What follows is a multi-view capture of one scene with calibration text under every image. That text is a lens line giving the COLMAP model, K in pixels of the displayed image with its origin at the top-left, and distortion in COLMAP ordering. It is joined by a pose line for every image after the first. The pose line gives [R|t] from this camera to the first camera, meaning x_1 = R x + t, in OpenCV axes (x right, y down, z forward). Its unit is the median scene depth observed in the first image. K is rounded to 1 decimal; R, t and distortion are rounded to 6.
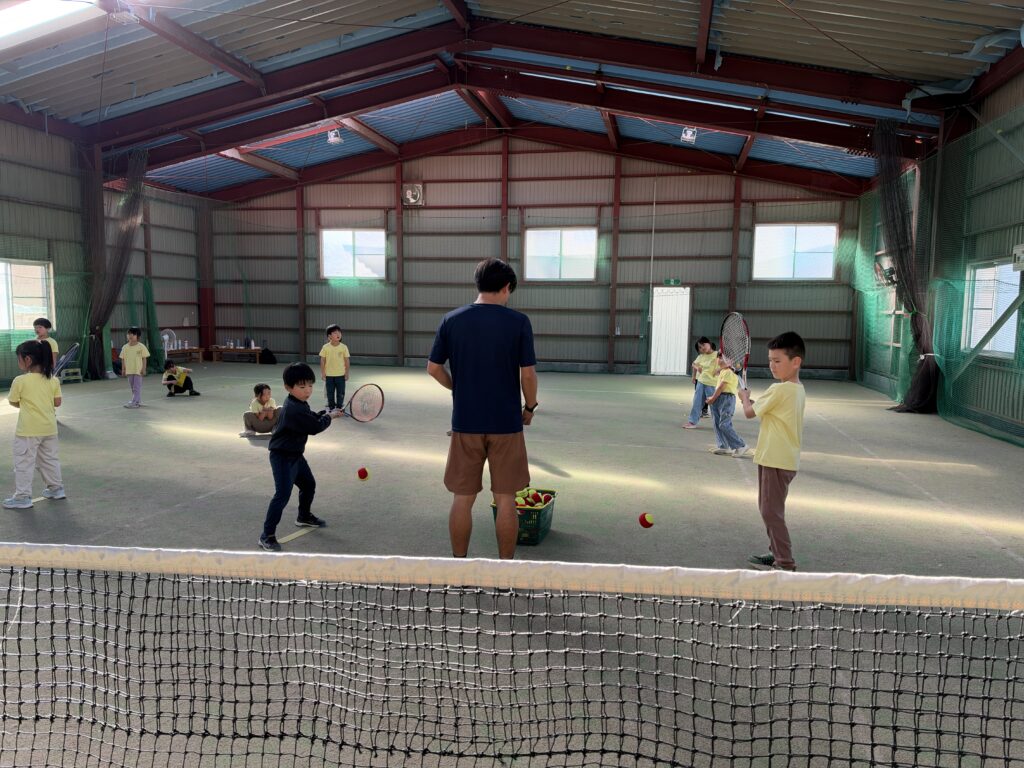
lens RADIAL K [[730.9, 0, 510.7], [0, 730.9, 389.4], [0, 0, 1]] dist [0.142927, -0.205897]
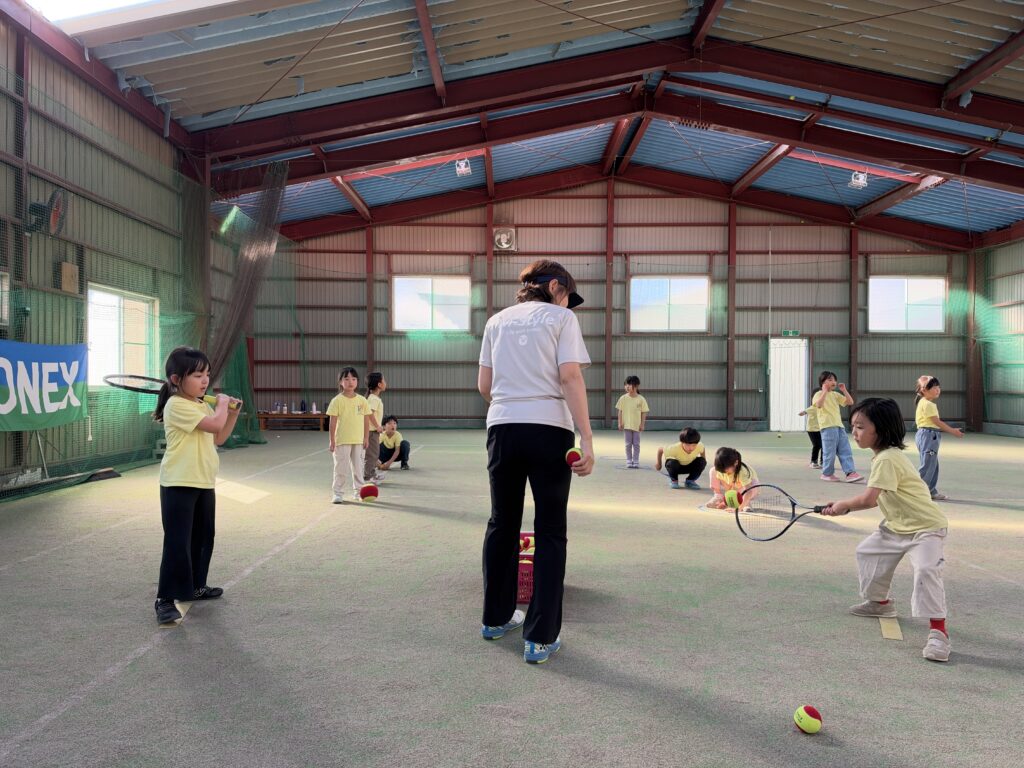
lens RADIAL K [[726.9, 0, 508.8], [0, 726.9, 389.2], [0, 0, 1]] dist [0.097401, -0.167440]
pose [[0.976762, -0.011893, 0.213996, -0.333430], [0.032787, 0.994998, -0.094356, 0.003715], [-0.211804, 0.099180, 0.972267, 0.157365]]
